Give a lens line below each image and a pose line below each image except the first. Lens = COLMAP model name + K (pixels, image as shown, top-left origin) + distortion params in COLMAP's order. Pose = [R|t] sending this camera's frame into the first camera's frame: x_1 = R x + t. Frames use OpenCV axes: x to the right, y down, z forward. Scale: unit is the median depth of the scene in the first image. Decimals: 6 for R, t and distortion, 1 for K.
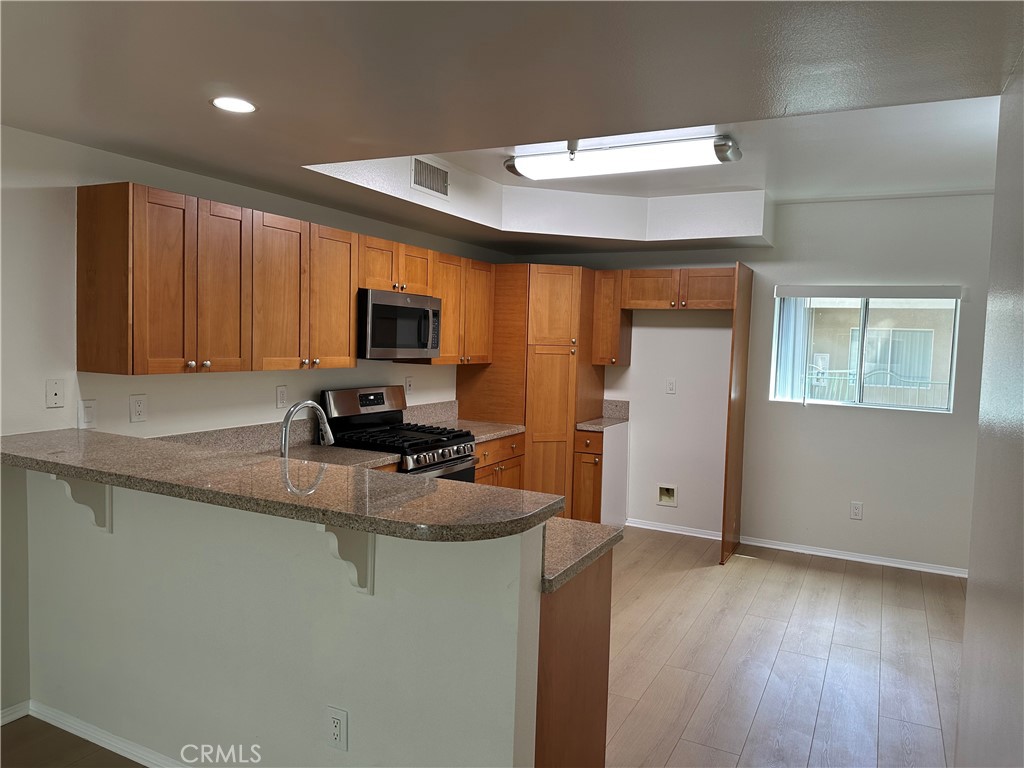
lens RADIAL K [[718.3, 0, 521.1], [0, 718.3, 381.3], [0, 0, 1]] dist [0.130614, -0.204396]
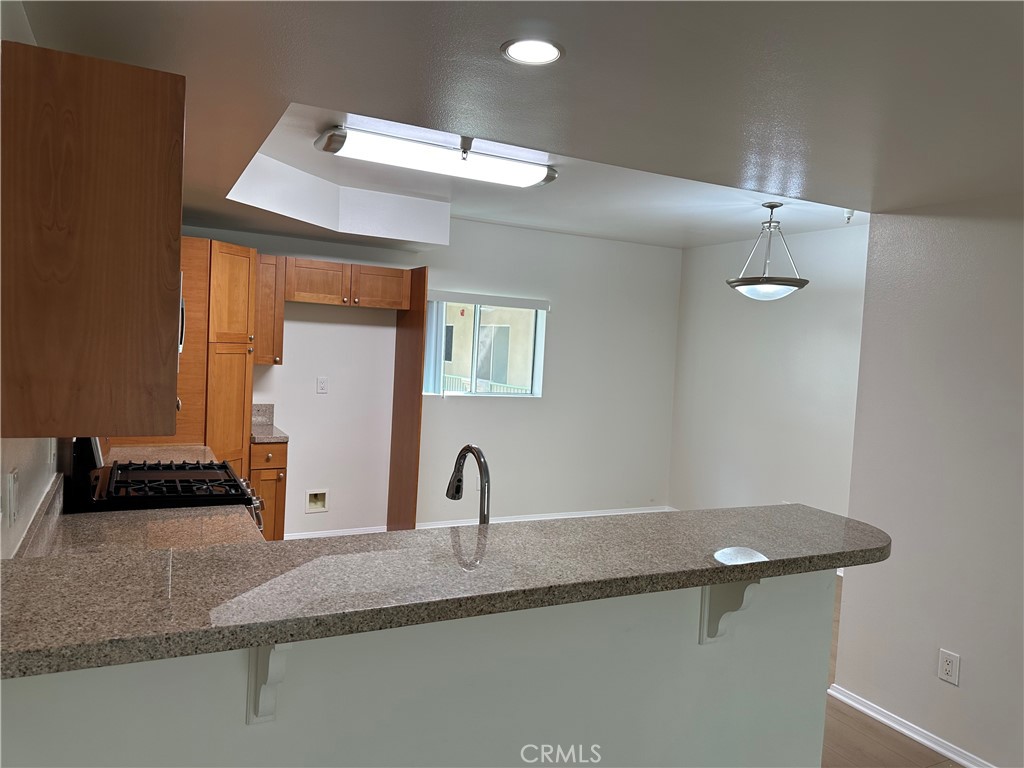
lens RADIAL K [[718.3, 0, 521.1], [0, 718.3, 381.3], [0, 0, 1]] dist [0.130614, -0.204396]
pose [[0.579433, -0.042599, 0.813906, -0.444371], [0.015276, 0.999025, 0.041413, -0.036367], [-0.814877, -0.011562, 0.579519, 0.259753]]
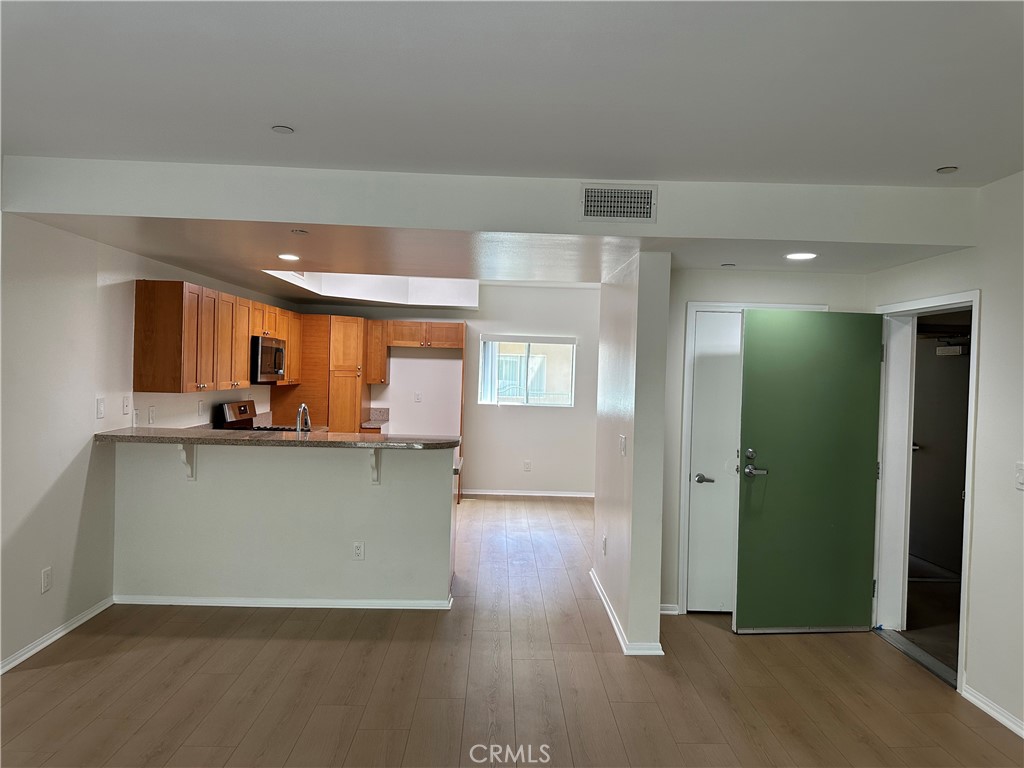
lens RADIAL K [[718.3, 0, 521.1], [0, 718.3, 381.3], [0, 0, 1]] dist [0.130614, -0.204396]
pose [[0.878450, -0.014656, 0.477609, -0.352071], [0.027212, 0.999442, -0.019381, 0.009886], [-0.477058, 0.030022, 0.878359, -0.474555]]
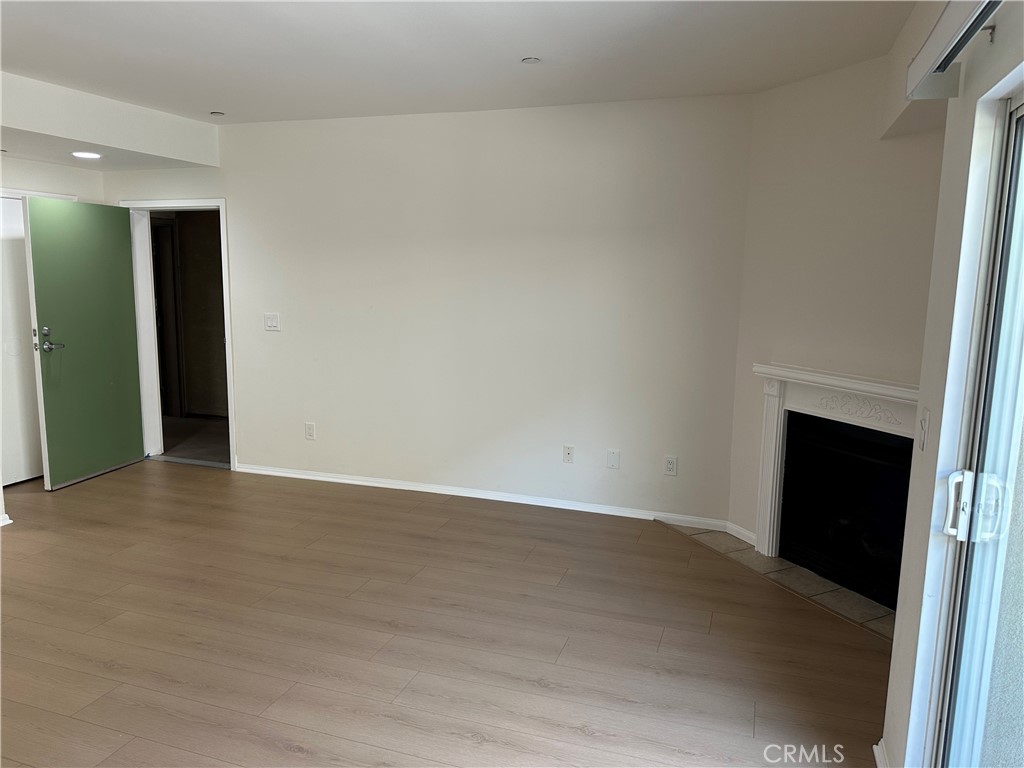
lens RADIAL K [[729.6, 0, 512.0], [0, 729.6, 384.0], [0, 0, 1]] dist [0.002307, 0.000905]
pose [[-0.135555, -0.186036, 0.973147, -0.716365], [0.042471, 0.980219, 0.193304, -0.004312], [-0.989859, 0.067534, -0.124973, -0.329840]]
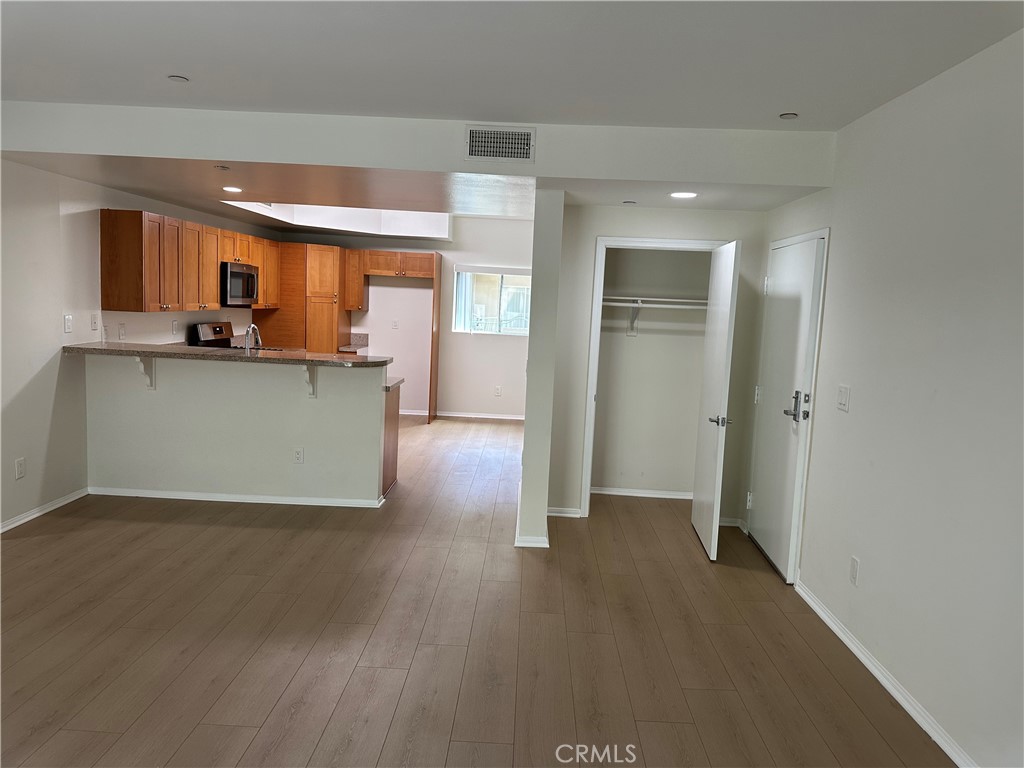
lens RADIAL K [[718.3, 0, 521.1], [0, 718.3, 381.3], [0, 0, 1]] dist [0.130614, -0.204396]
pose [[0.901715, -0.038475, 0.430615, -0.256176], [0.008003, 0.997347, 0.072354, 0.021910], [-0.432257, -0.061796, 0.899631, -0.625133]]
